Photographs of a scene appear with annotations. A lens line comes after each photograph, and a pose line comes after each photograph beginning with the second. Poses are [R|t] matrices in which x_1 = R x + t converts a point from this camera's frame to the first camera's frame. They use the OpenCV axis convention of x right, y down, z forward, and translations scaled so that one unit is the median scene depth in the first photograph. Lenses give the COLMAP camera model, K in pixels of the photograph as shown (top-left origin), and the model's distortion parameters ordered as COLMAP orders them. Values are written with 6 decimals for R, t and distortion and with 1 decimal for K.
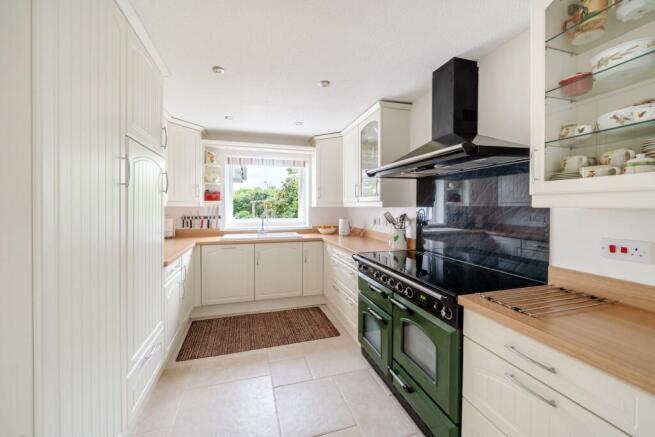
lens RADIAL K [[253.4, 0, 326.7], [0, 253.4, 210.6], [0, 0, 1]] dist [-0.000899, -0.000109]
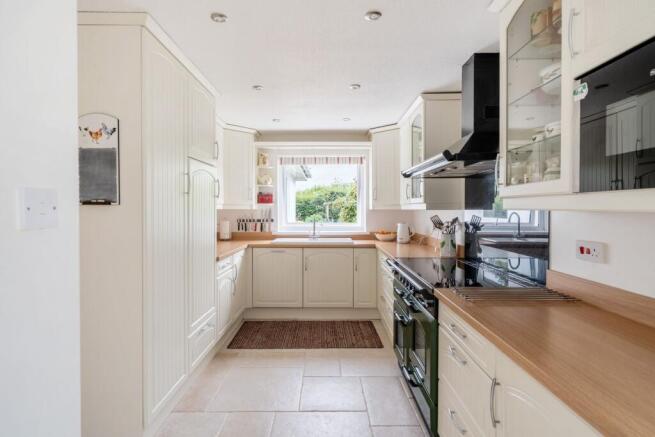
lens RADIAL K [[349.2, 0, 327.5], [0, 349.2, 218.5], [0, 0, 1]] dist [-0.000068, 0.000072]
pose [[0.954274, 0.006612, -0.298861, 0.206040], [-0.003303, 0.999928, 0.011577, 0.003382], [0.298915, -0.010061, 0.954227, -0.240676]]
